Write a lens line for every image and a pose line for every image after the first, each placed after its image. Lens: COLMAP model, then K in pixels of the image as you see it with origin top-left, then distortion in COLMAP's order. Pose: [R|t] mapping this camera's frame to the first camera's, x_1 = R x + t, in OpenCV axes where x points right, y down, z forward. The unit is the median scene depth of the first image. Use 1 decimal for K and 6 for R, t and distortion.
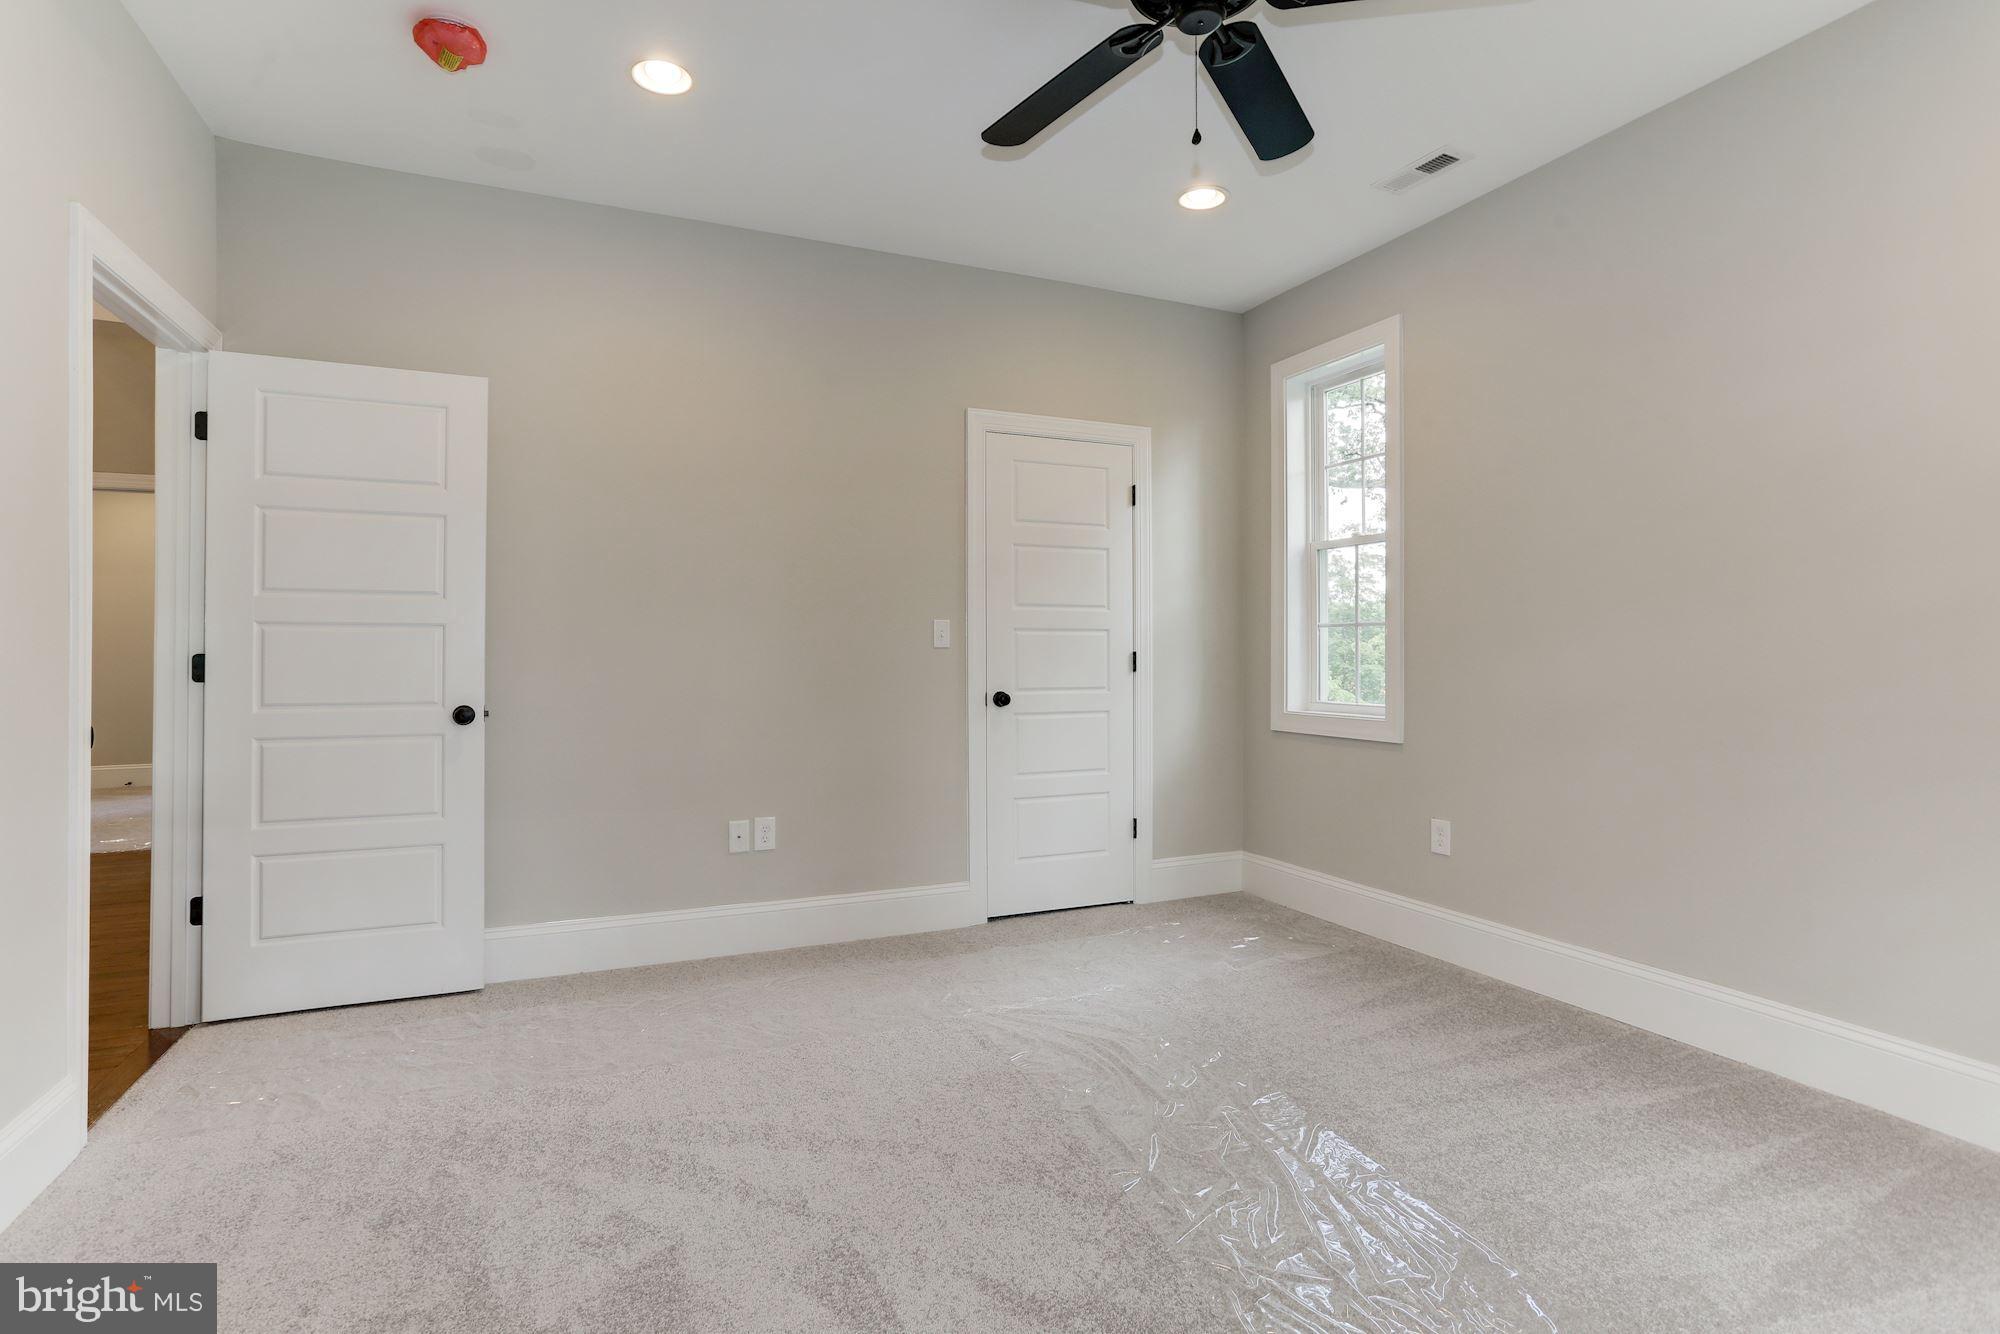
lens RADIAL K [[974.9, 0, 992.7], [0, 974.9, 656.4], [0, 0, 1]] dist [-0.000816, 0.007272]
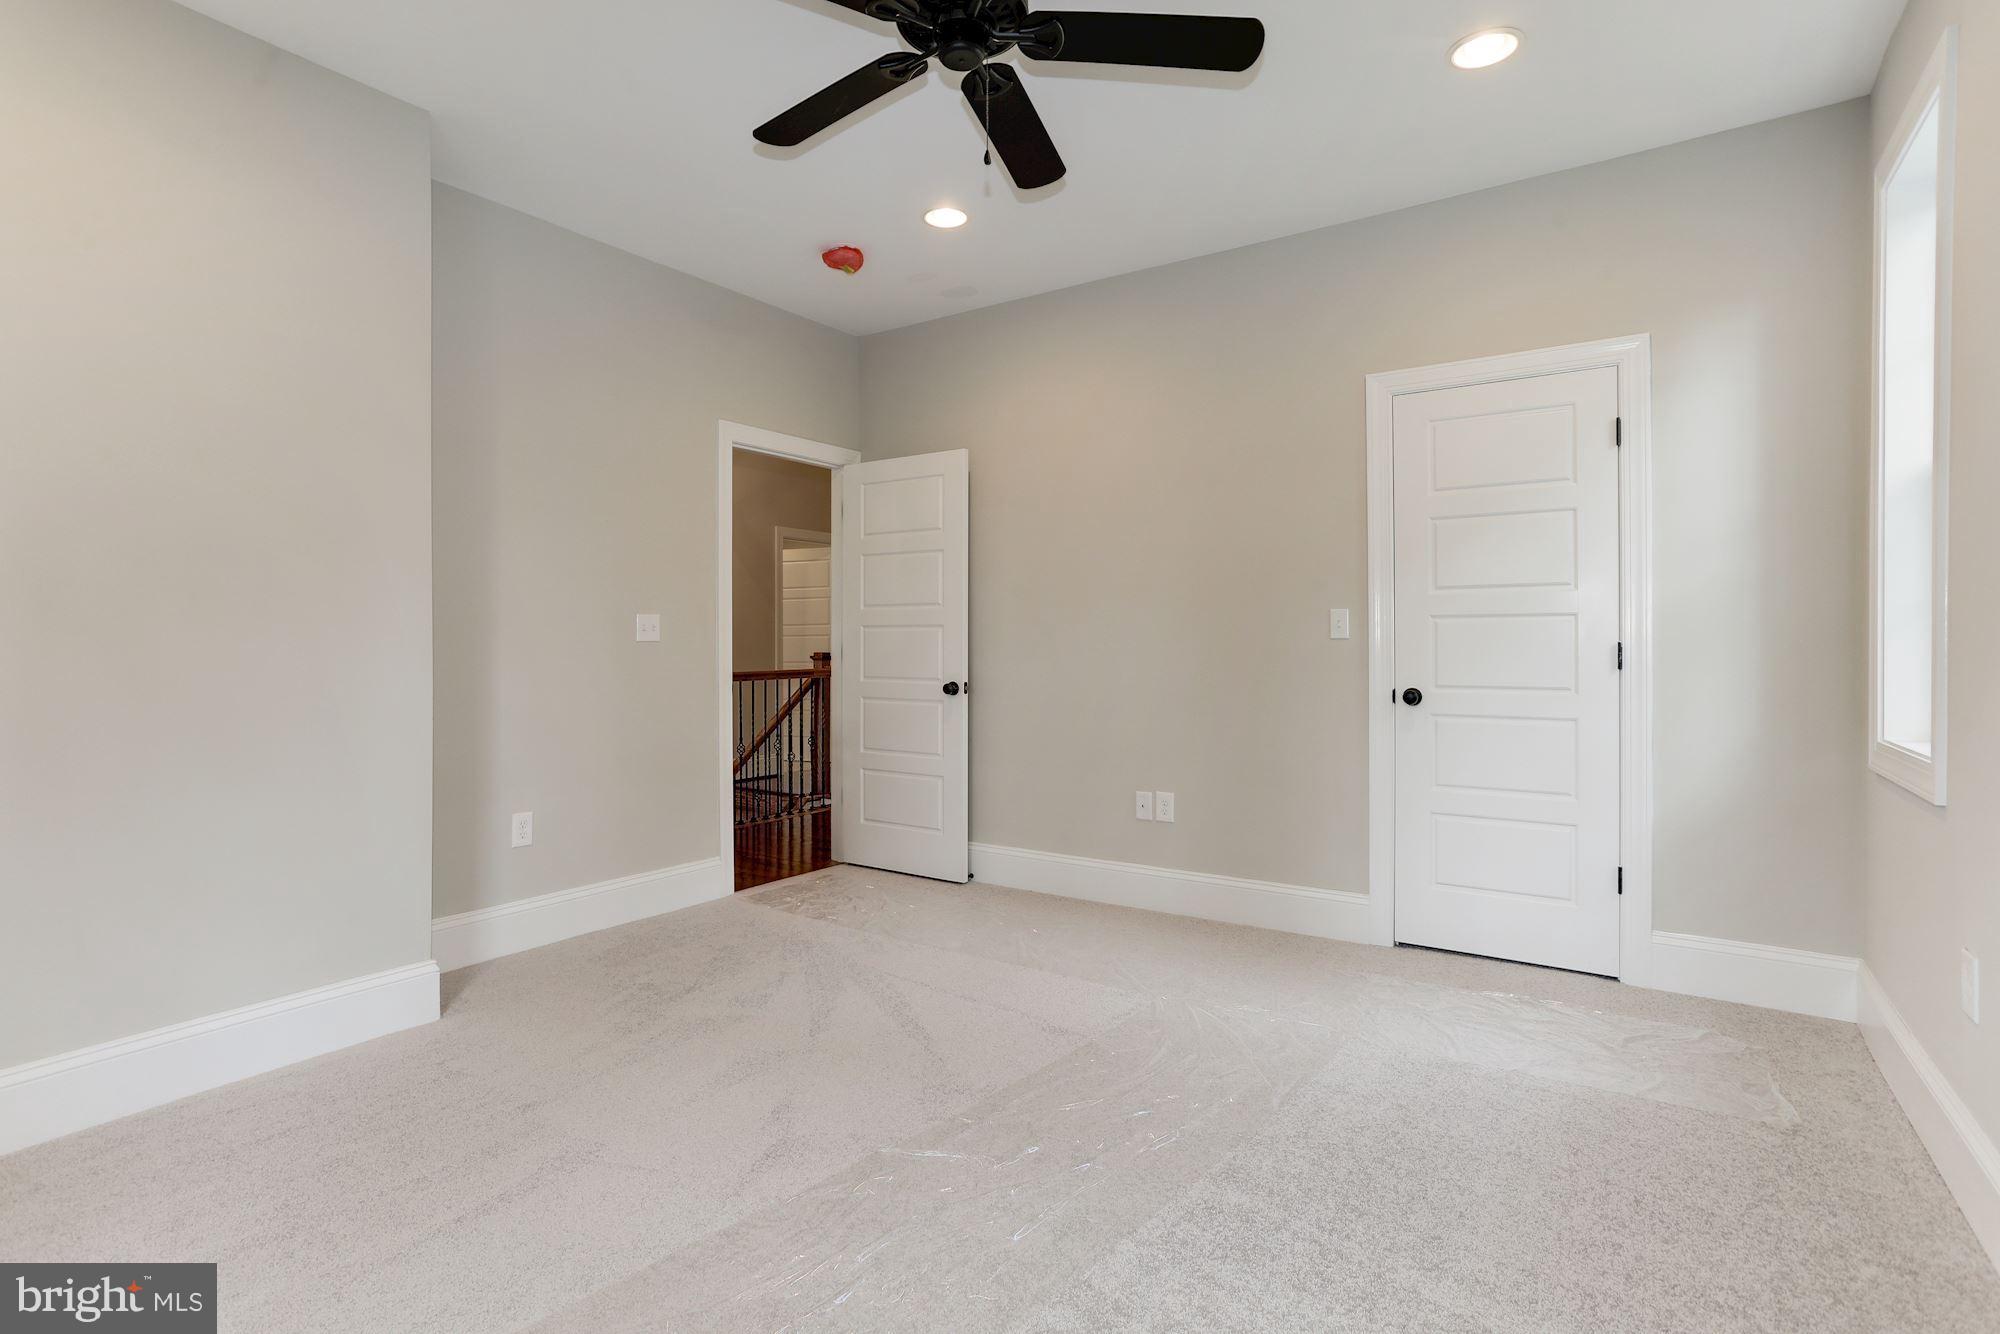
lens RADIAL K [[974.9, 0, 987.6], [0, 974.9, 657.2], [0, 0, 1]] dist [-0.000816, 0.007272]
pose [[0.539590, 0.008253, -0.841887, 0.576879], [-0.003103, 0.999965, 0.007814, 0.002476], [0.841922, -0.001604, 0.539597, 0.220438]]
